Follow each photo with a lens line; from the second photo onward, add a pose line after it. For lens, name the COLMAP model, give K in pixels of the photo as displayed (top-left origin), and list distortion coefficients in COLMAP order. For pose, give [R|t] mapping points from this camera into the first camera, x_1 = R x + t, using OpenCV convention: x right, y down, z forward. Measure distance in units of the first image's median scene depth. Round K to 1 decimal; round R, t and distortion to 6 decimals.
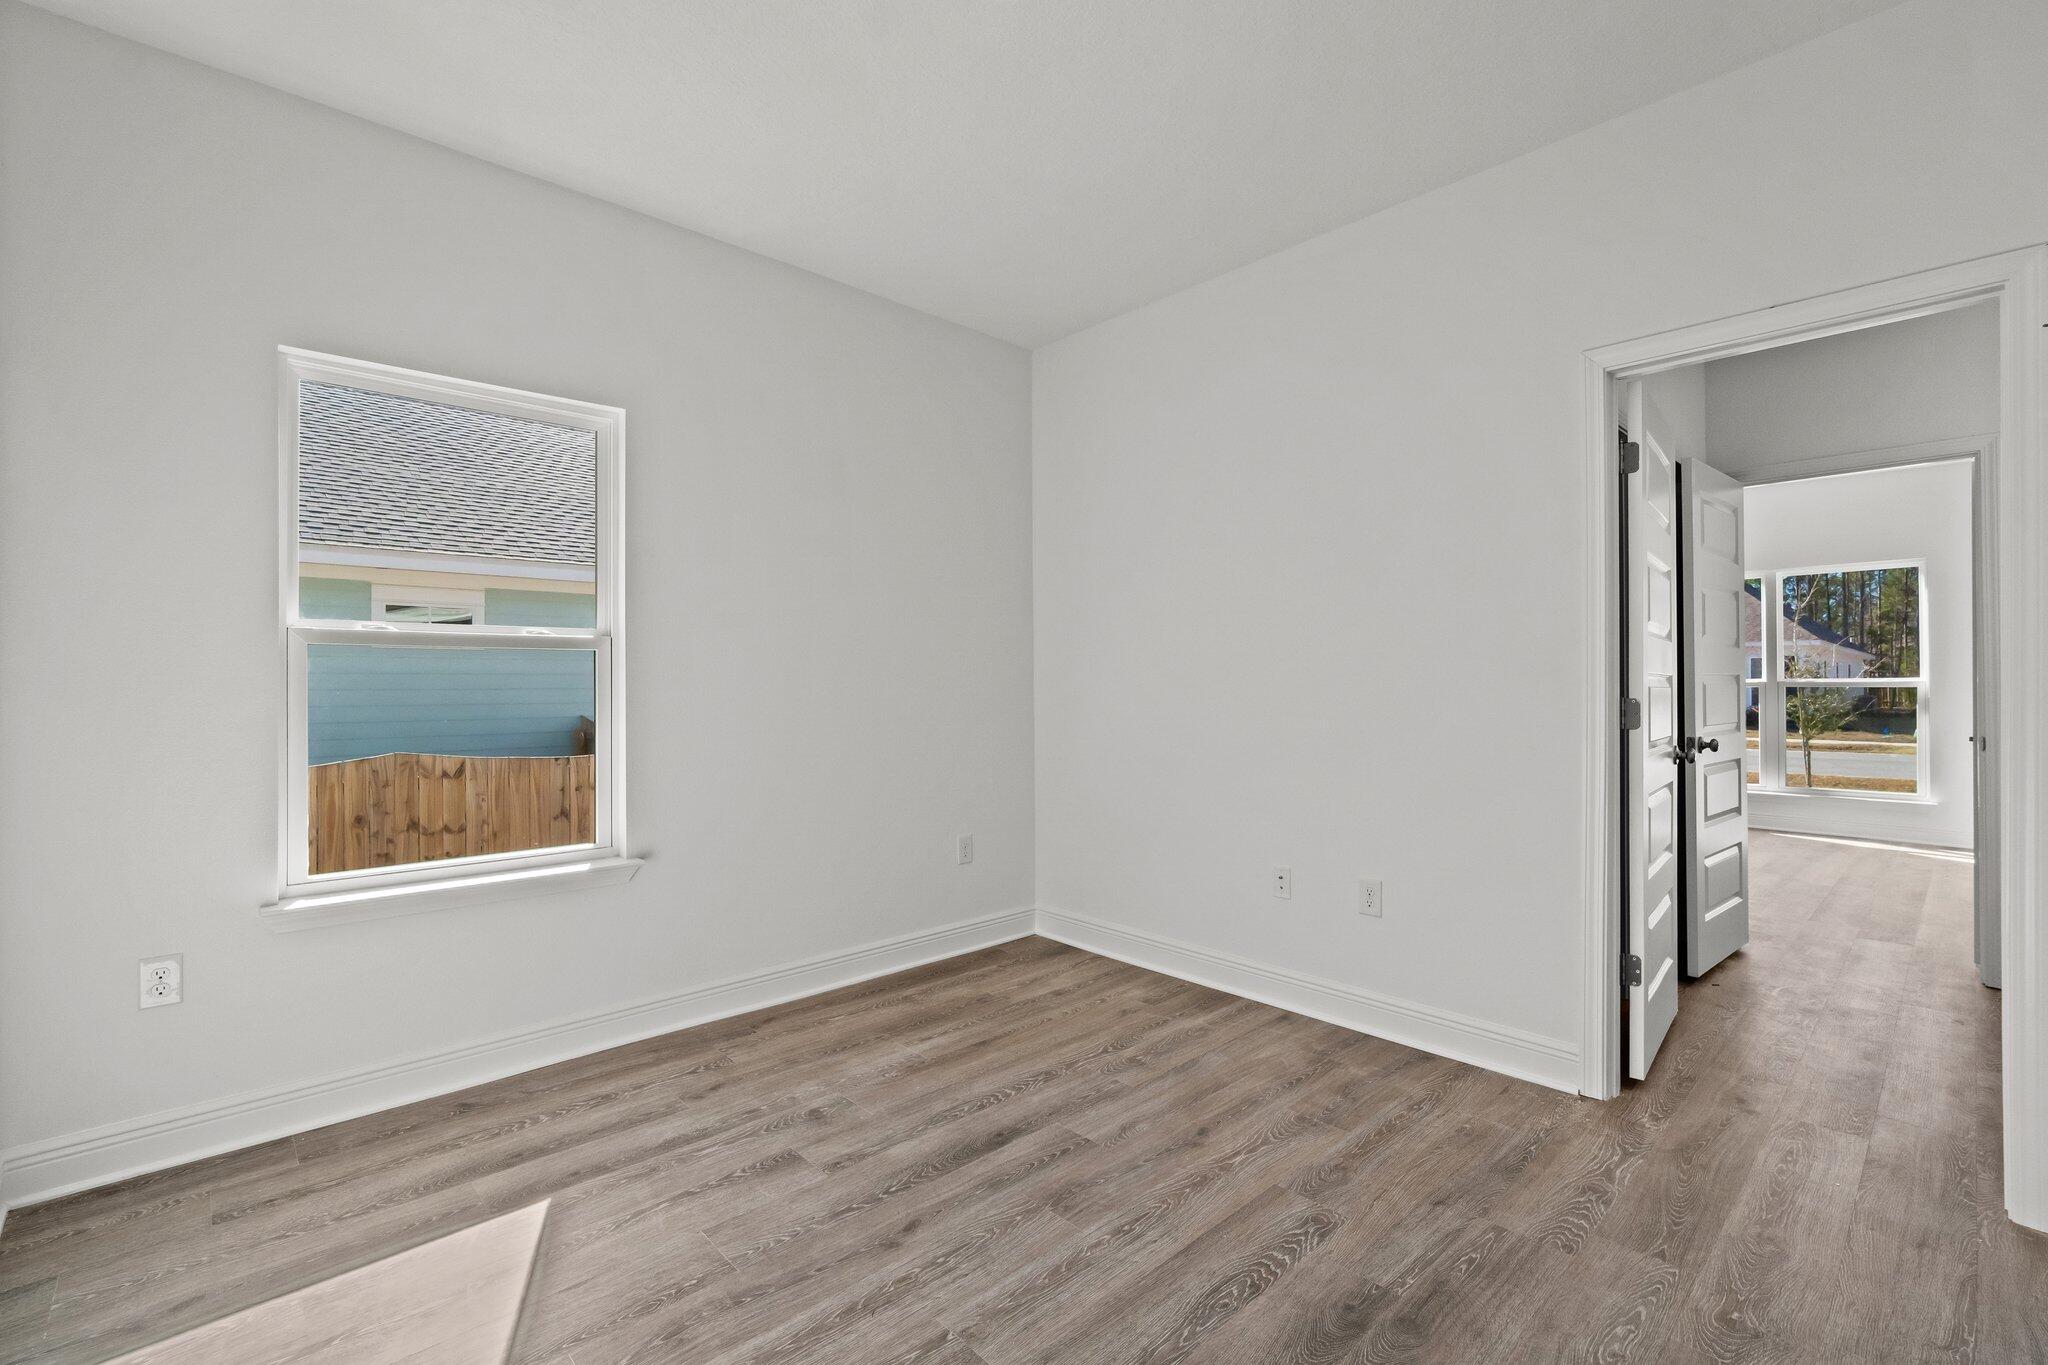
lens RADIAL K [[887.0, 0, 1027.7], [0, 887.0, 686.9], [0, 0, 1]] dist [0.000954, 0.000481]
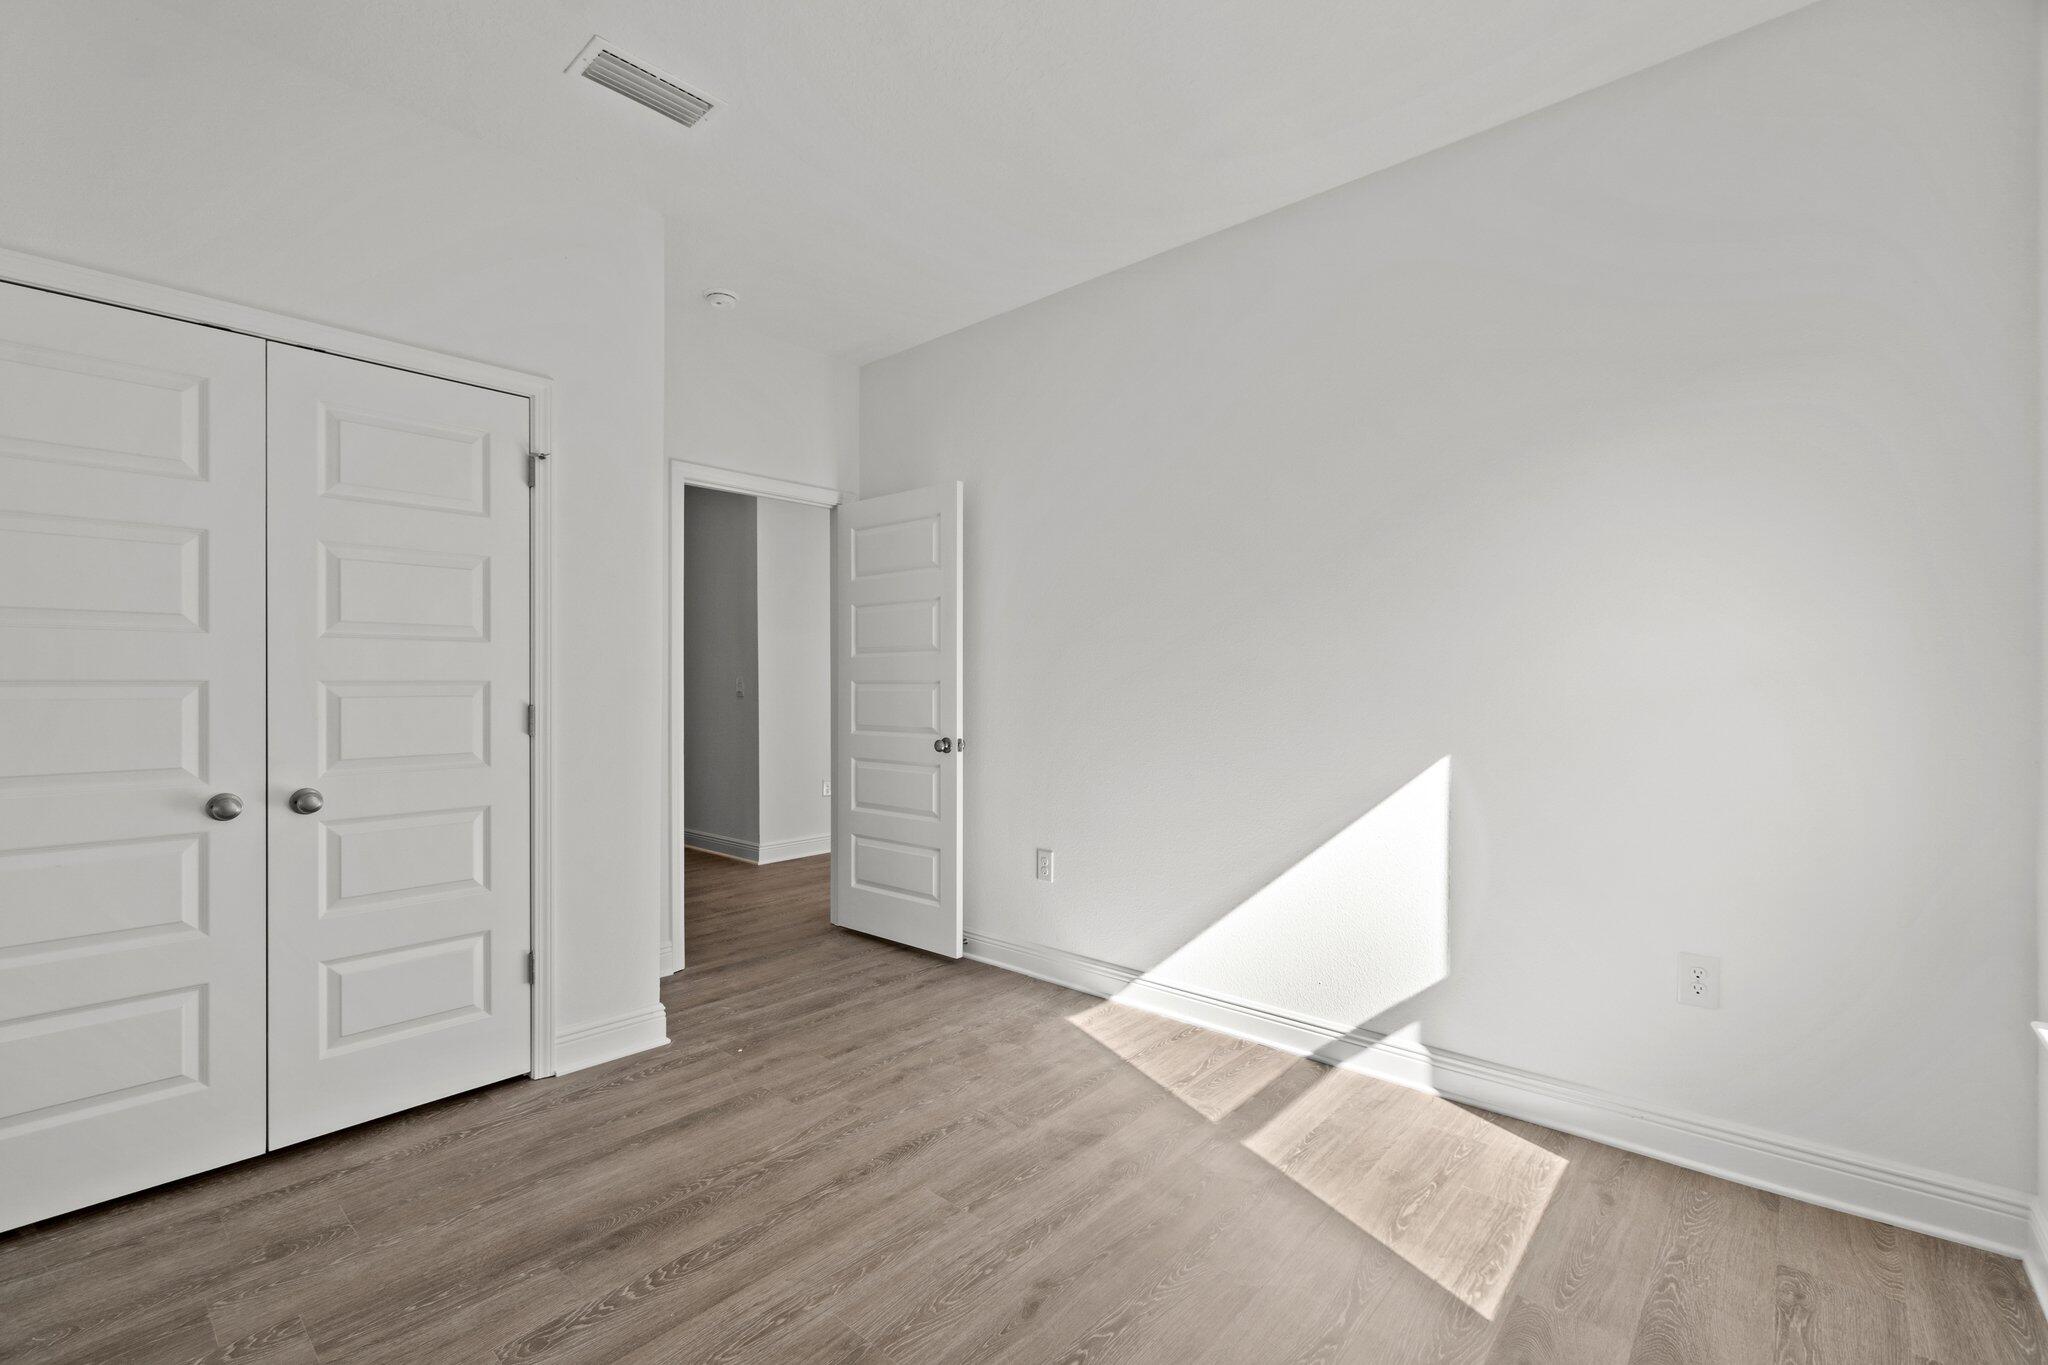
lens RADIAL K [[900.7, 0, 1024.0], [0, 900.7, 682.5], [0, 0, 1]] dist [0.000272, 0.000132]
pose [[-0.995920, 0.004069, -0.090149, -0.050325], [0.003973, 0.999991, 0.001248, -0.009207], [0.090153, 0.000885, -0.995927, 2.020165]]
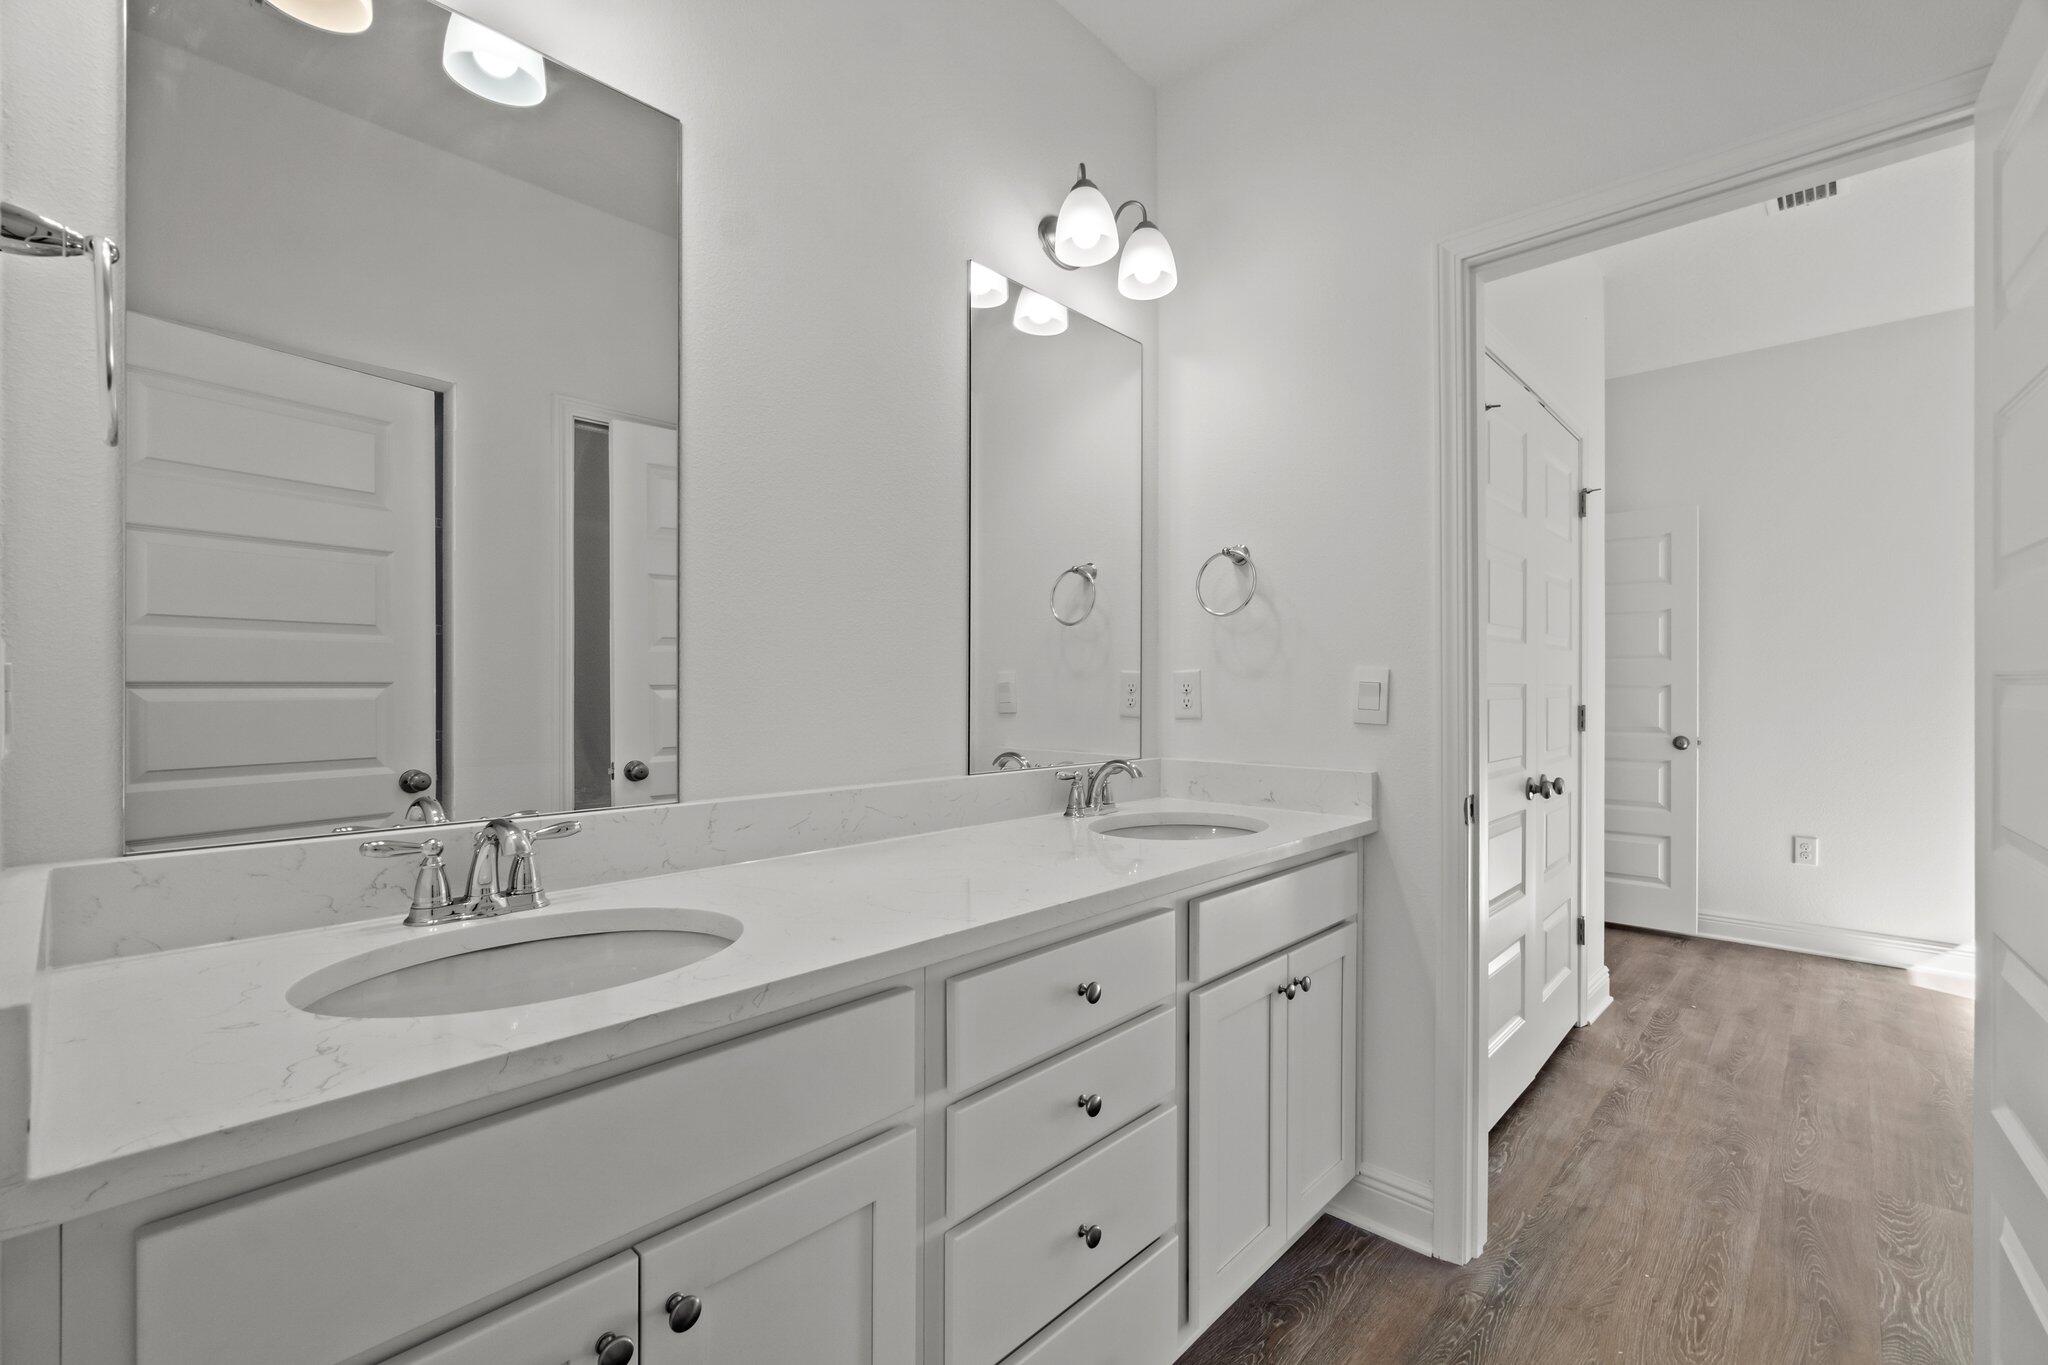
lens RADIAL K [[900.7, 0, 1024.0], [0, 900.7, 682.5], [0, 0, 1]] dist [0.000272, 0.000132]
pose [[-0.997009, 0.001455, -0.077268, 1.819256], [0.002109, 0.999963, -0.008391, -0.001841], [0.077253, -0.008529, -0.996975, 2.105296]]
